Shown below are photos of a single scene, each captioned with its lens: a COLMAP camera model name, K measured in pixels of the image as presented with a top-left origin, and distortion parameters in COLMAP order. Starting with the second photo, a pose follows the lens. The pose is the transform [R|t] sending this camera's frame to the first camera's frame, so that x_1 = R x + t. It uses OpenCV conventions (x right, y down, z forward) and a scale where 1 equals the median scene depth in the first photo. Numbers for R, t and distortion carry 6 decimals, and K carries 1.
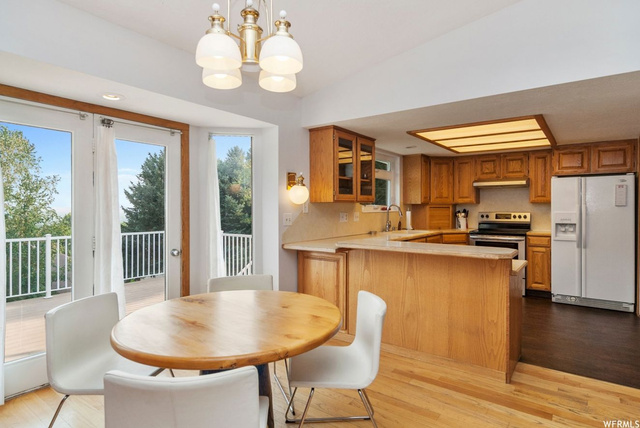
lens RADIAL K [[353.6, 0, 321.3], [0, 353.6, 212.1], [0, 0, 1]] dist [0.000469, 0.000065]
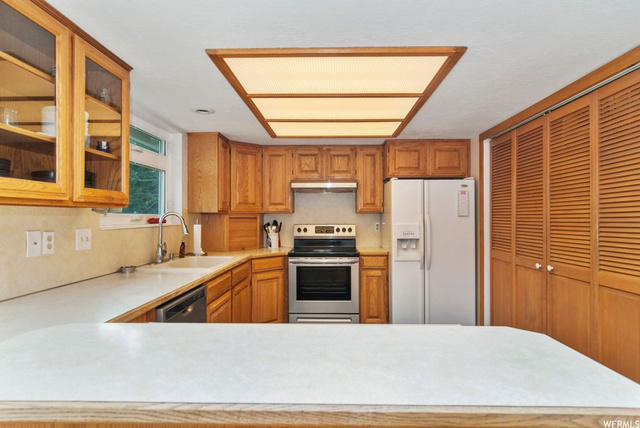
lens RADIAL K [[353.6, 0, 321.3], [0, 353.6, 212.1], [0, 0, 1]] dist [0.000469, 0.000065]
pose [[0.818895, 0.008535, 0.573880, 0.075990], [0.008641, 0.999593, -0.027196, -0.005481], [-0.573878, 0.027230, 0.818488, 0.398916]]
